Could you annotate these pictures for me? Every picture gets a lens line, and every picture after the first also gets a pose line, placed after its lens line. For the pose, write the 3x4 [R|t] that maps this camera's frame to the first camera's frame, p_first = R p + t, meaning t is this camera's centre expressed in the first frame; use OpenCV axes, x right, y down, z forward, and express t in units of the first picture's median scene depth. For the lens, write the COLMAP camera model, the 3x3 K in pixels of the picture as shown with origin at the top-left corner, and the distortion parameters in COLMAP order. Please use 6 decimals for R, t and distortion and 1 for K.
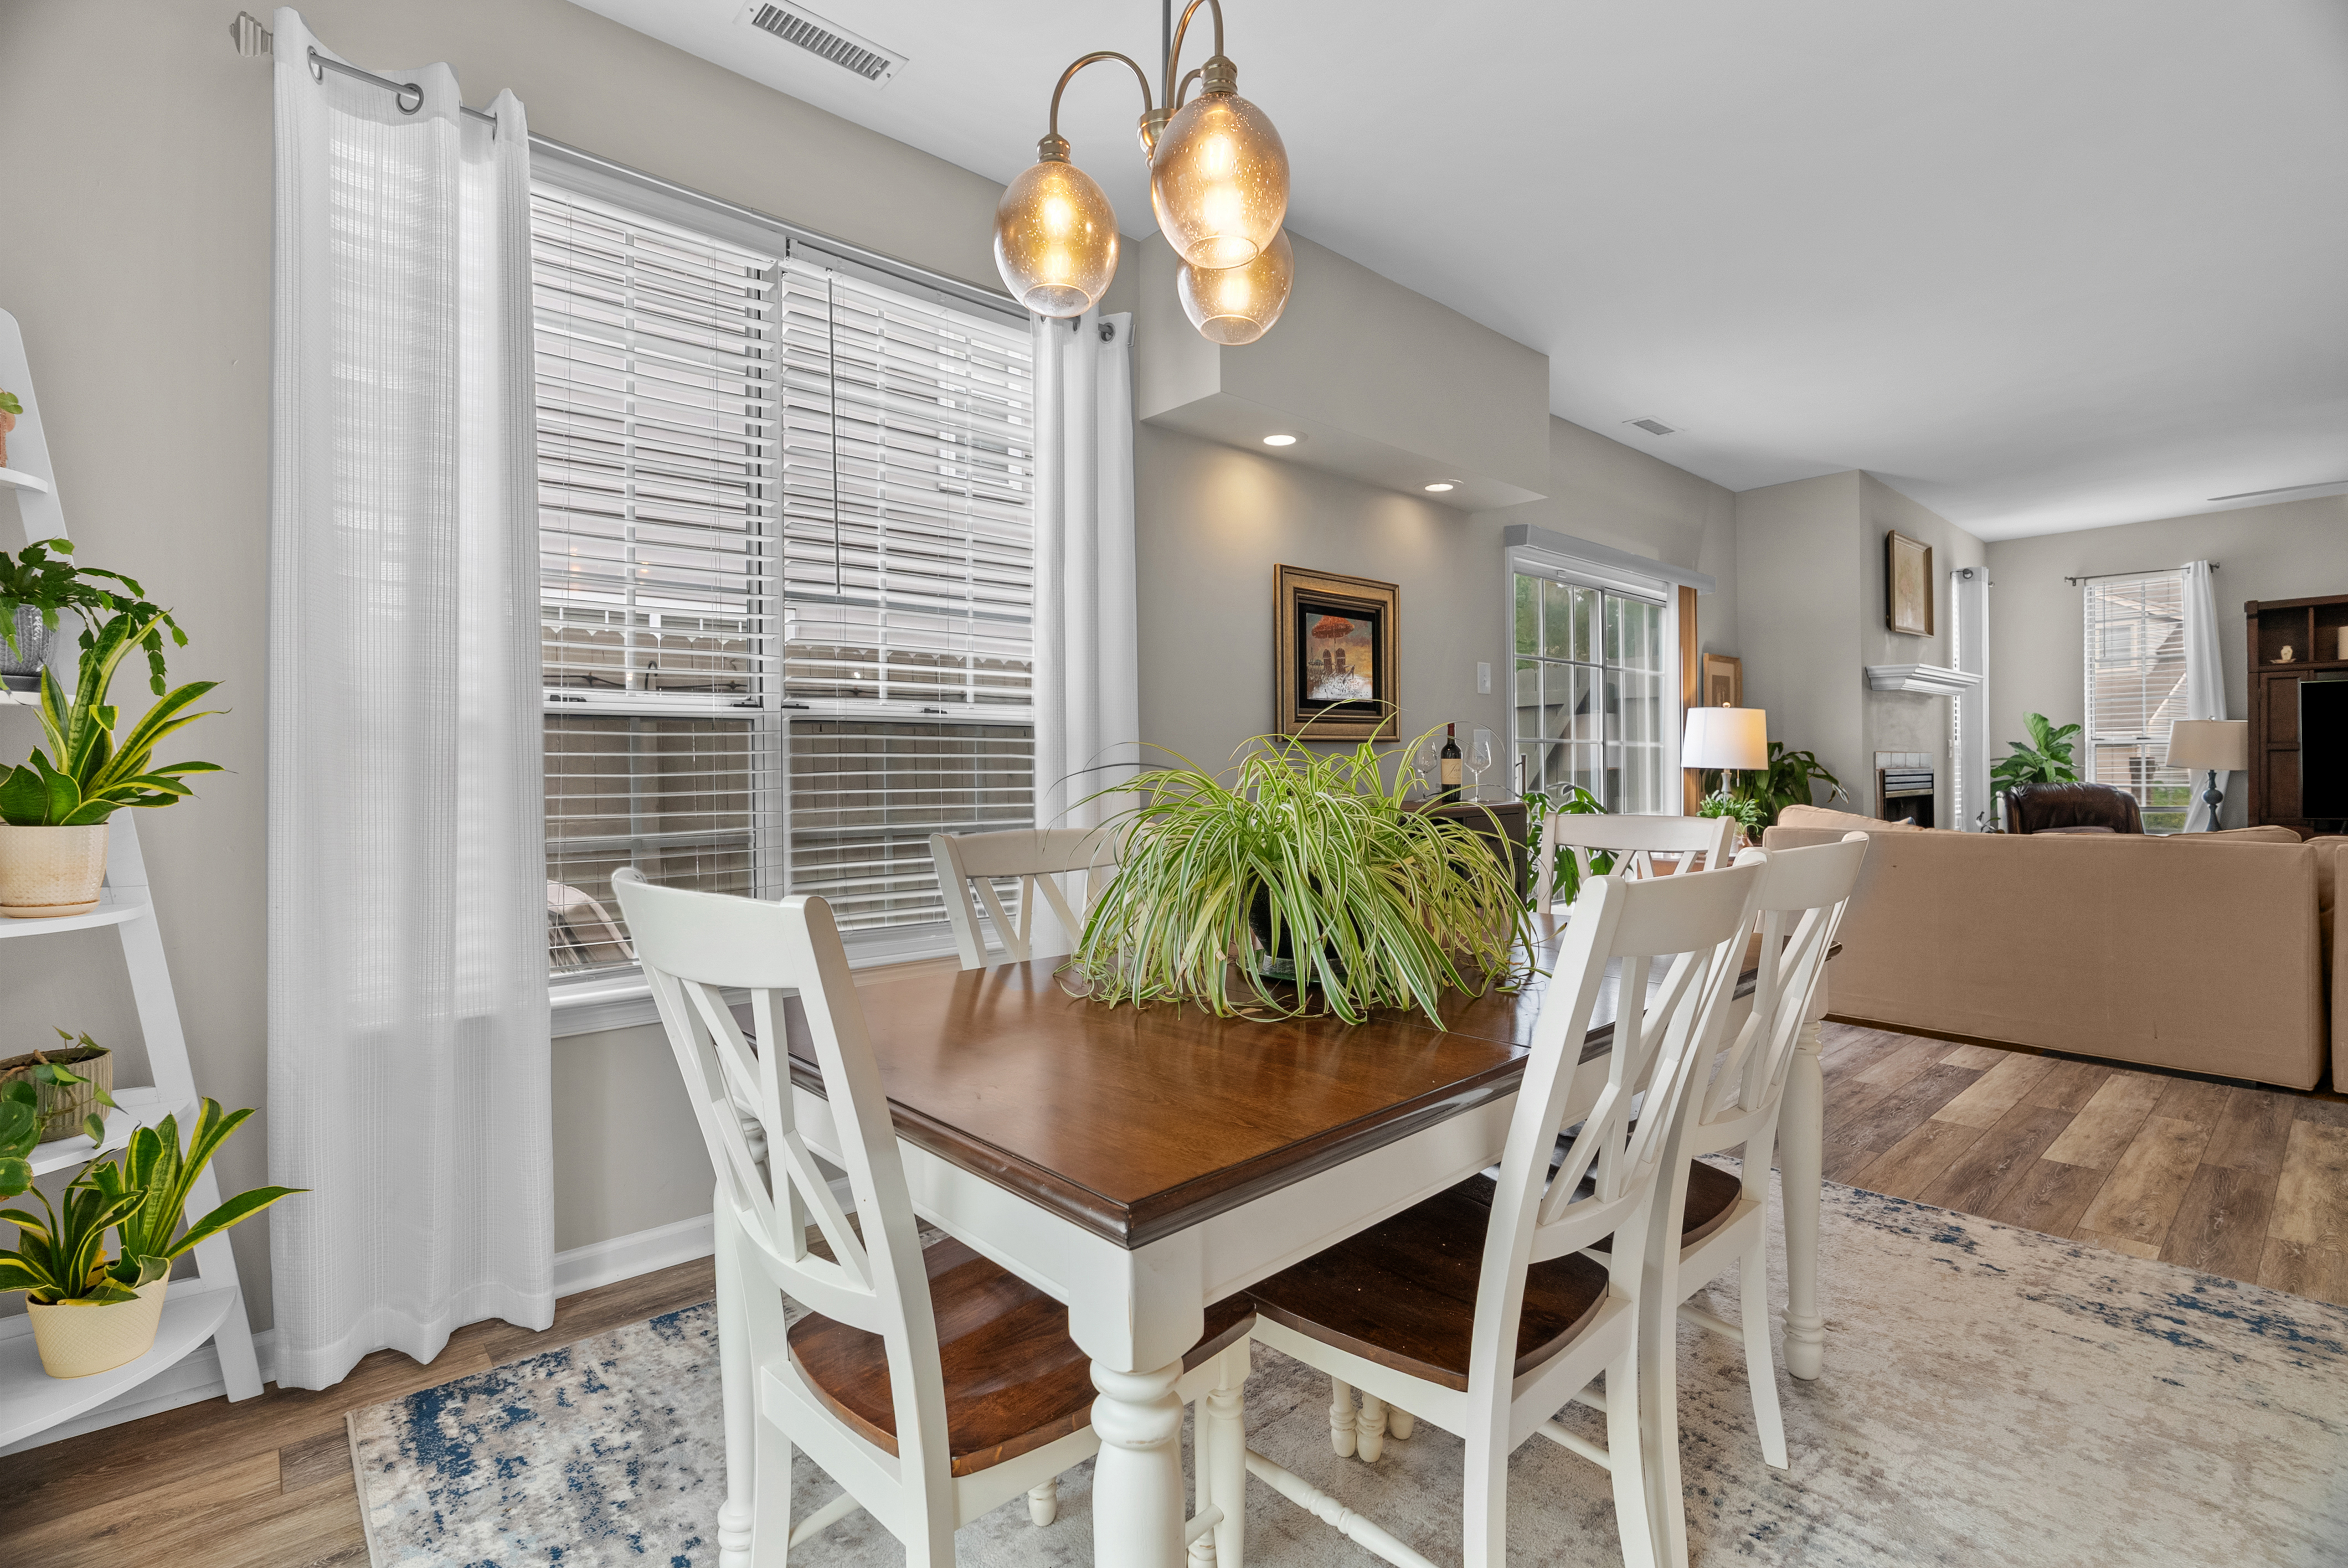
lens RADIAL K [[1056.3, 0, 1202.4], [0, 1056.3, 779.2], [0, 0, 1]] dist [-0.000207, 0.000206]
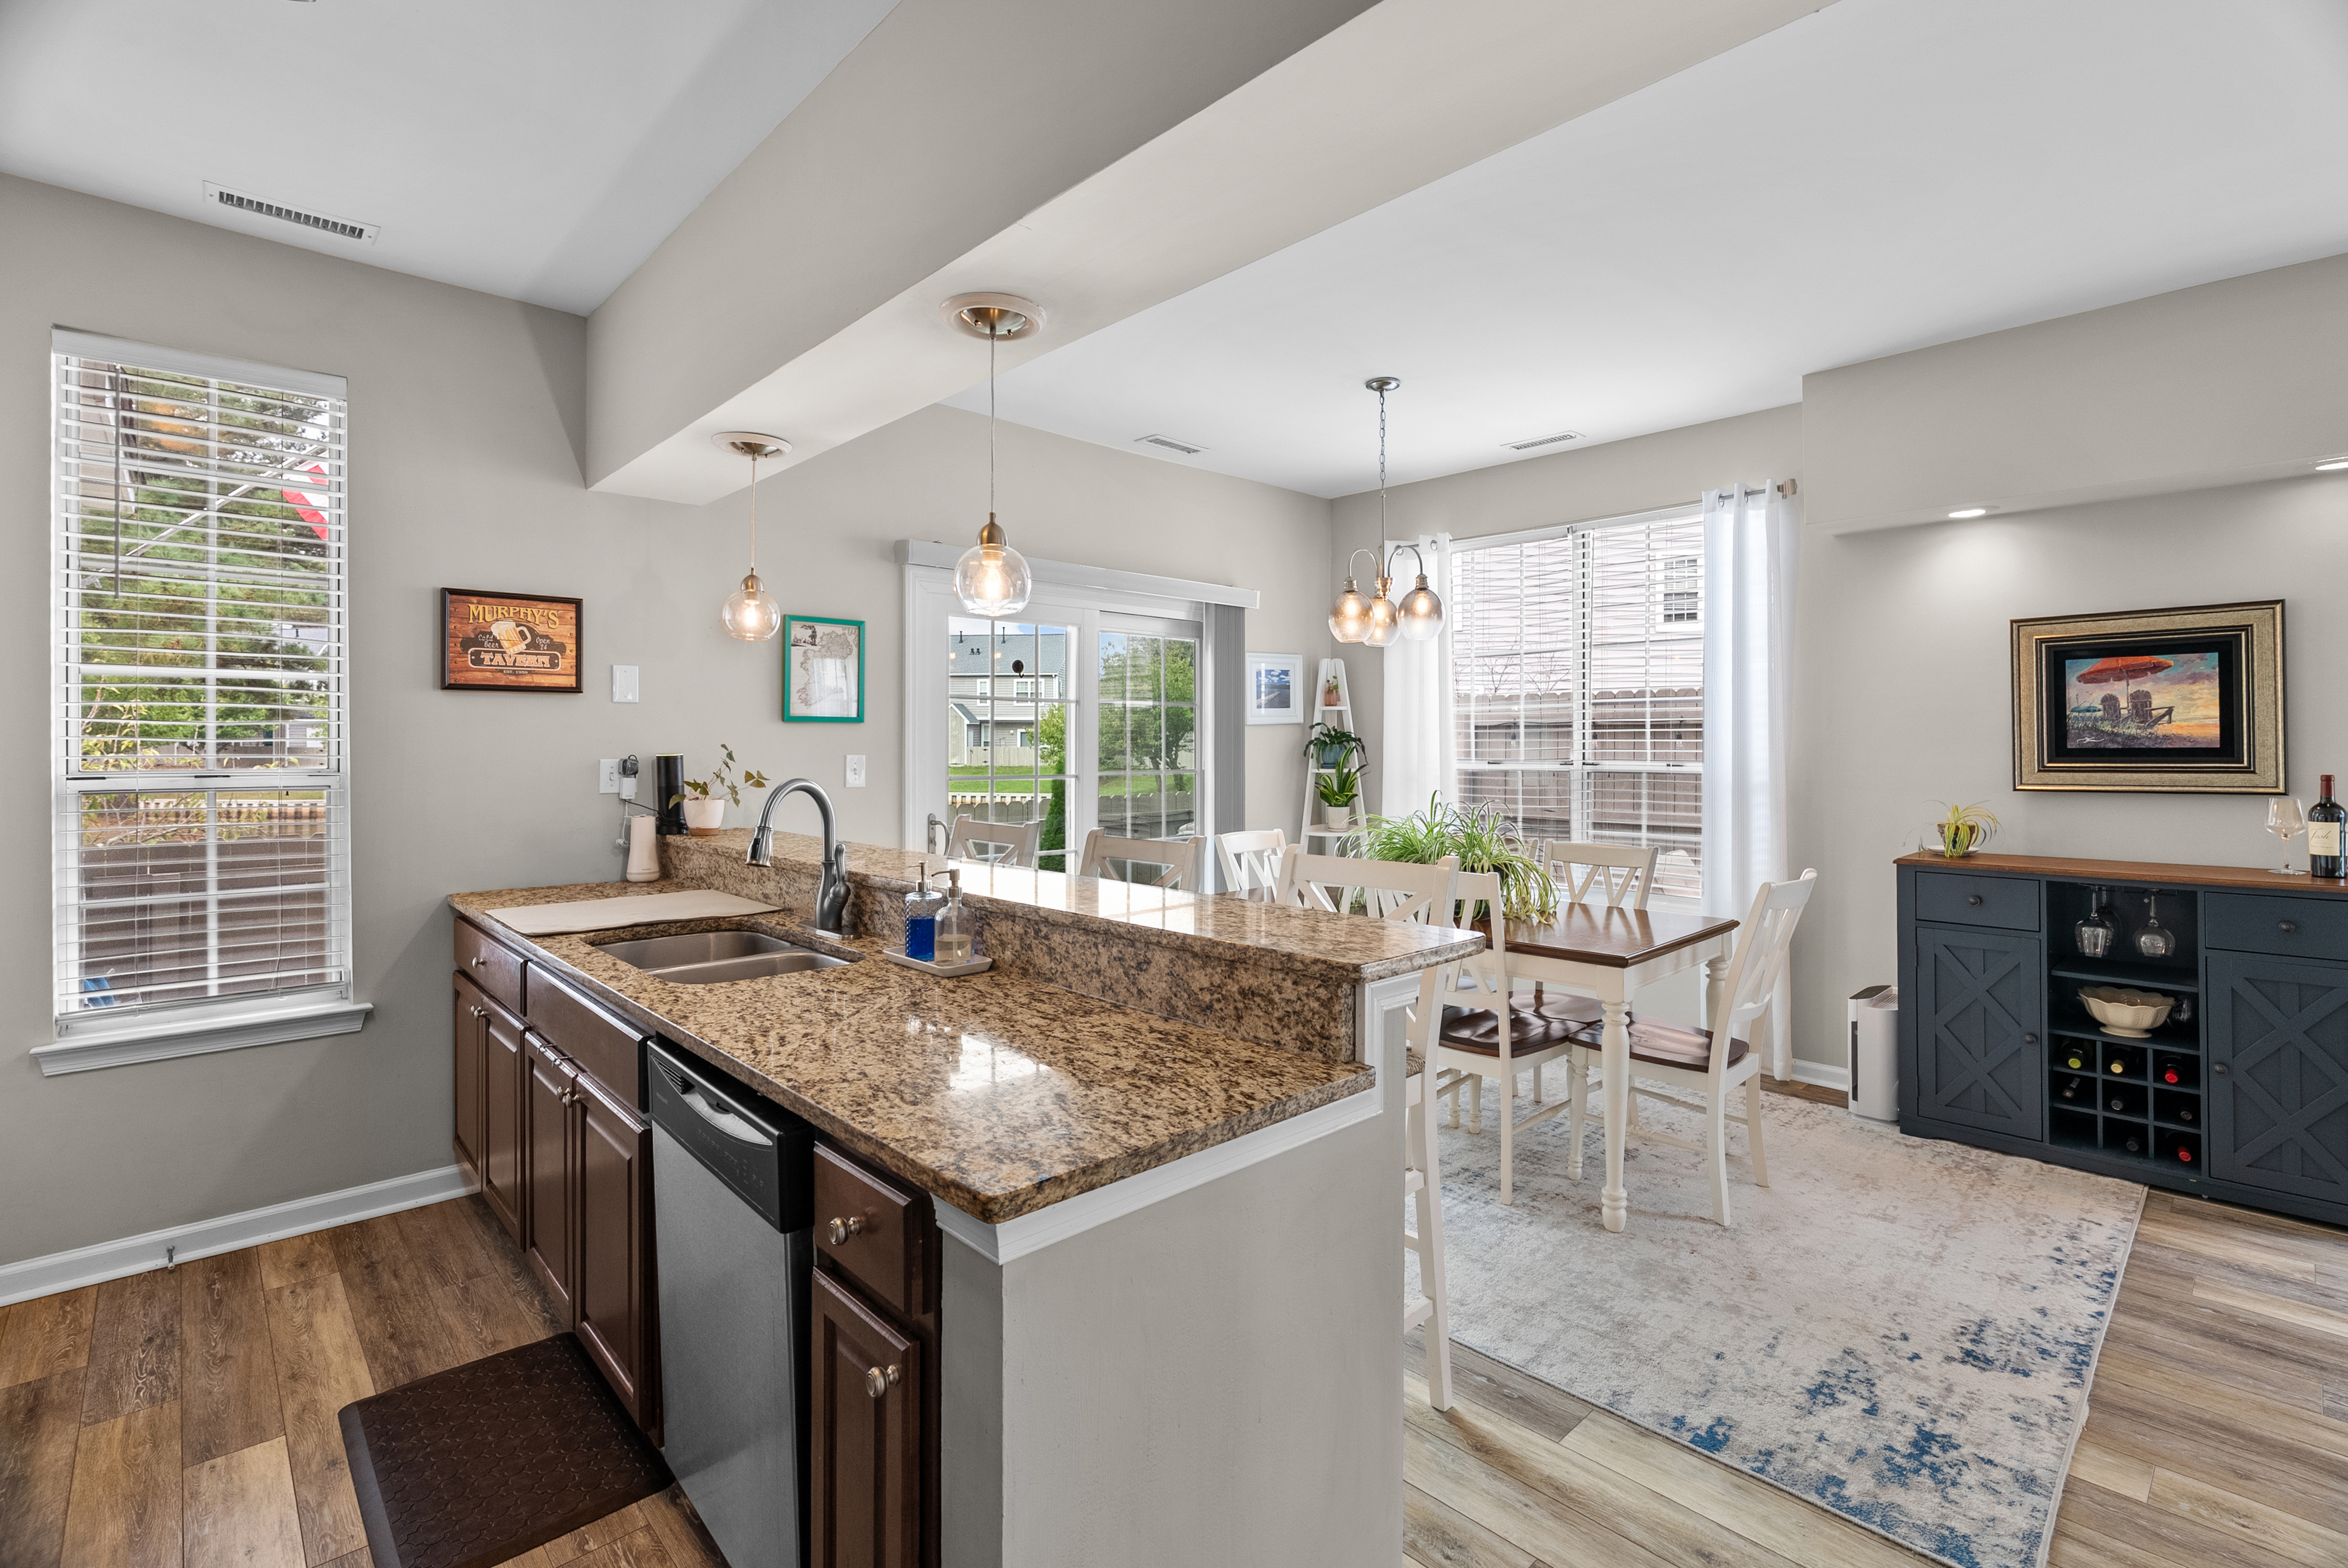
lens RADIAL K [[1071.2, 0, 1171.7], [0, 1071.2, 769.0], [0, 0, 1]] dist [-0.002098, 0.000179]
pose [[0.017123, 0.033096, -0.999306, 1.753733], [-0.002469, 0.999450, 0.033058, -0.142742], [0.999850, 0.001902, 0.017195, 0.257240]]
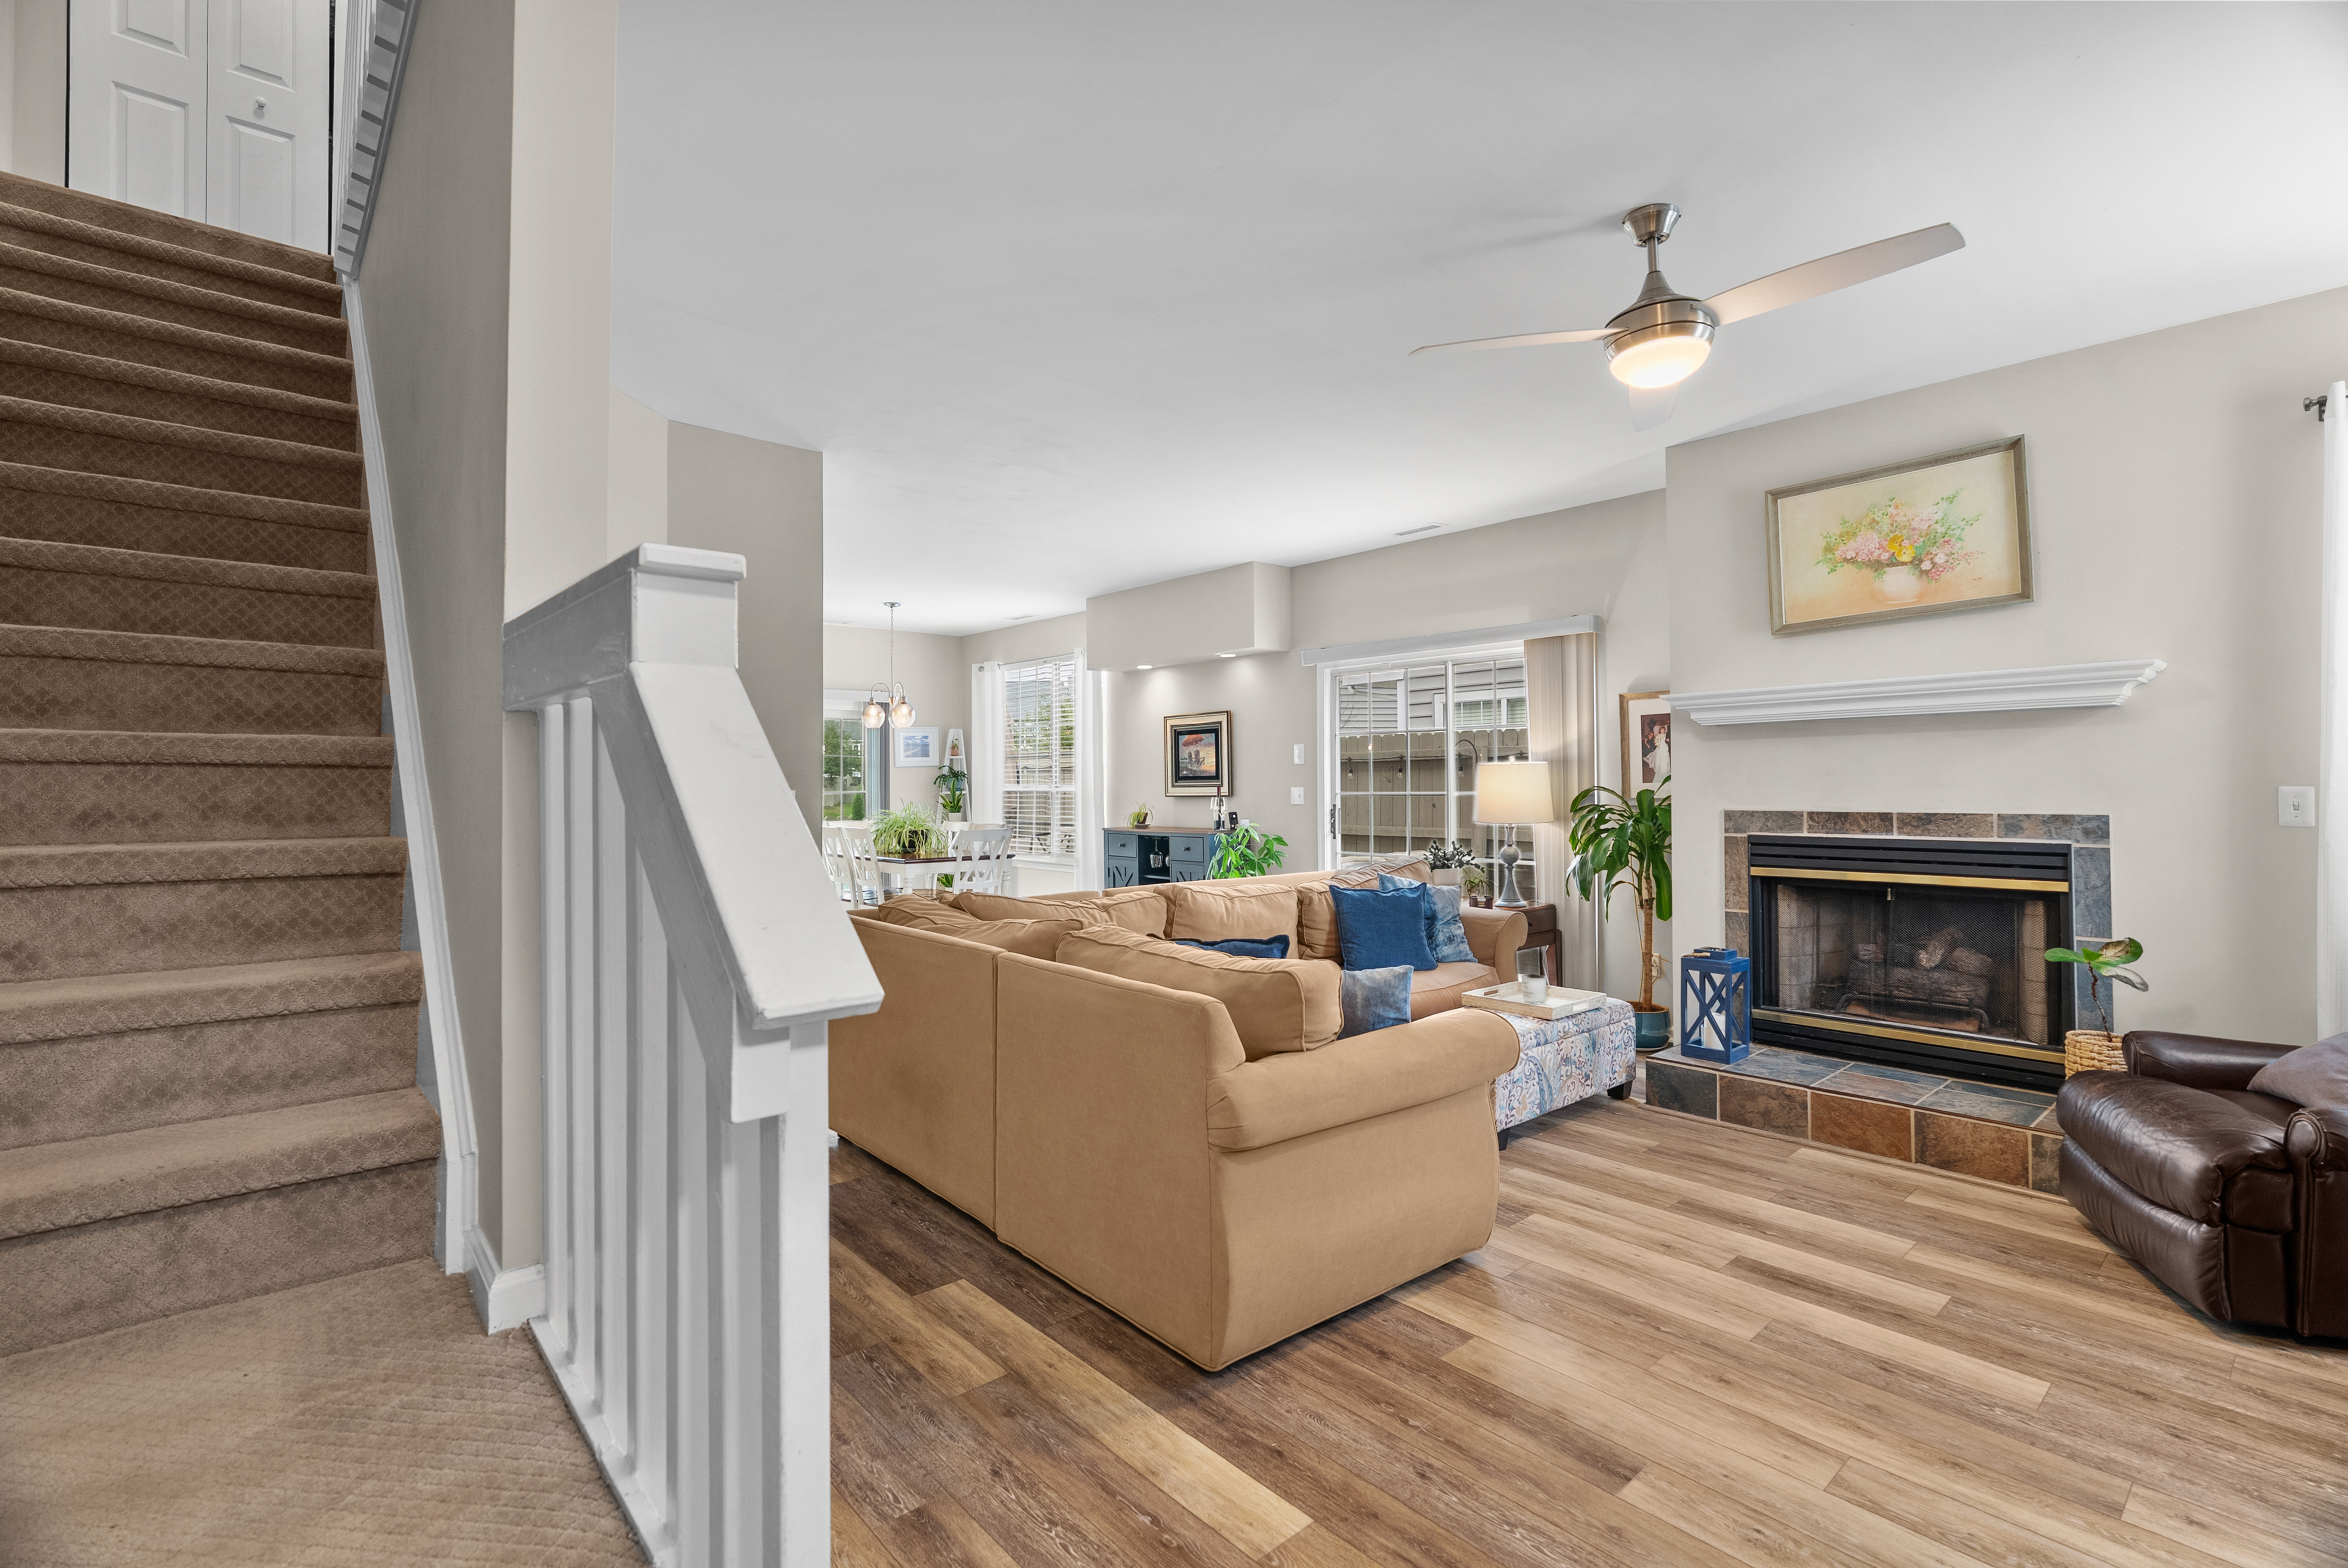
lens RADIAL K [[1080.0, 0, 1165.3], [0, 1080.0, 771.6], [0, 0, 1]] dist [-0.000653, 0.000099]
pose [[-0.042470, 0.000260, -0.999098, 3.646616], [0.002894, 0.999996, 0.000137, -0.141605], [0.999094, -0.002885, -0.042470, 1.735385]]
